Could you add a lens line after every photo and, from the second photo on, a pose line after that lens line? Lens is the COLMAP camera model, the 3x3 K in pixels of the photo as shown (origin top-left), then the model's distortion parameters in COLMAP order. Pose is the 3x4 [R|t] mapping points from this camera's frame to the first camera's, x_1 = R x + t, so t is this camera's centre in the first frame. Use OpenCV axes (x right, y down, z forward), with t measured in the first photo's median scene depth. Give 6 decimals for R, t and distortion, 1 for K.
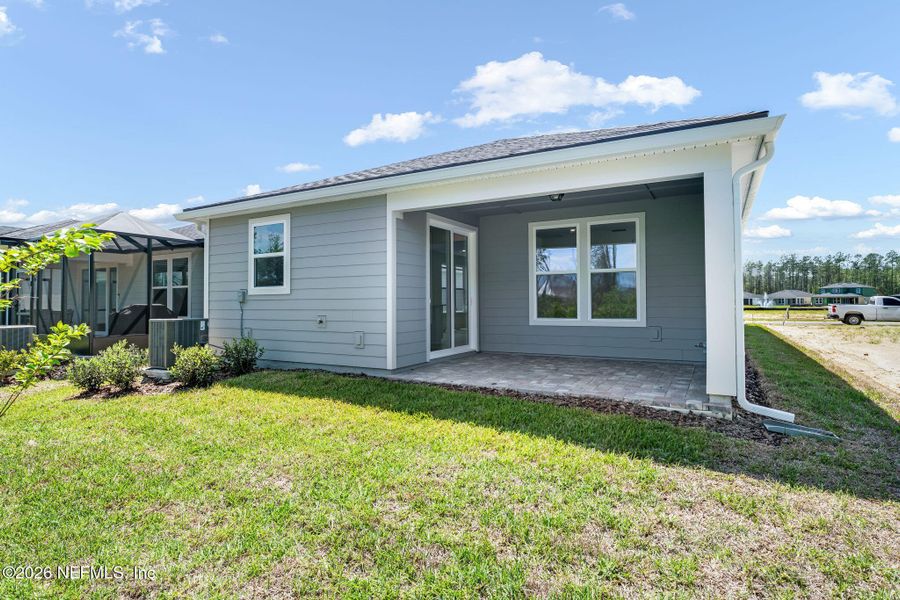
lens RADIAL K [[482.2, 0, 450.0], [0, 482.2, 300.0], [0, 0, 1]] dist [0.000497, 0.000080]
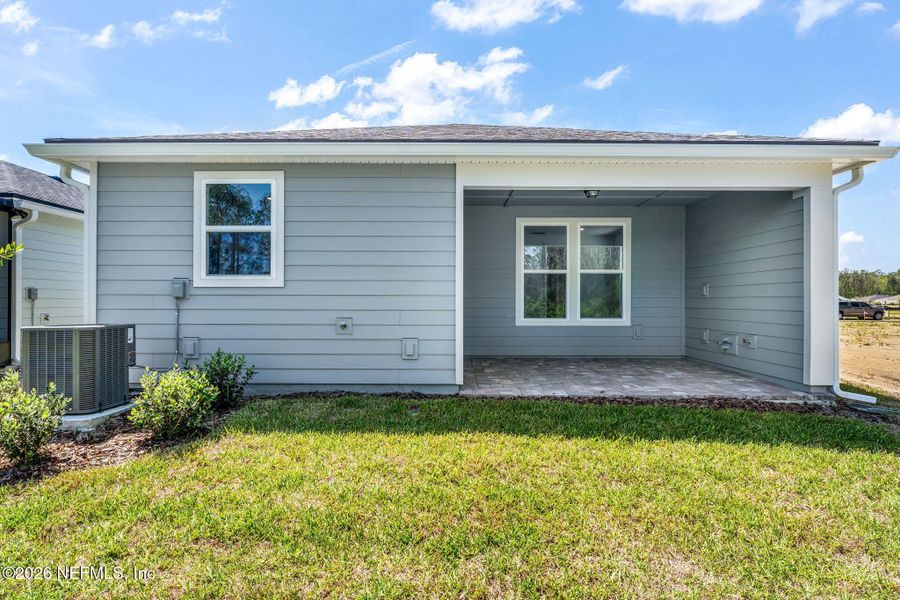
lens RADIAL K [[482.2, 0, 450.0], [0, 482.2, 300.0], [0, 0, 1]] dist [0.000497, 0.000080]
pose [[0.868515, 0.010253, 0.495557, -0.466604], [-0.011049, 0.999938, -0.001324, 0.004602], [-0.495540, -0.004325, 0.868574, 0.275454]]
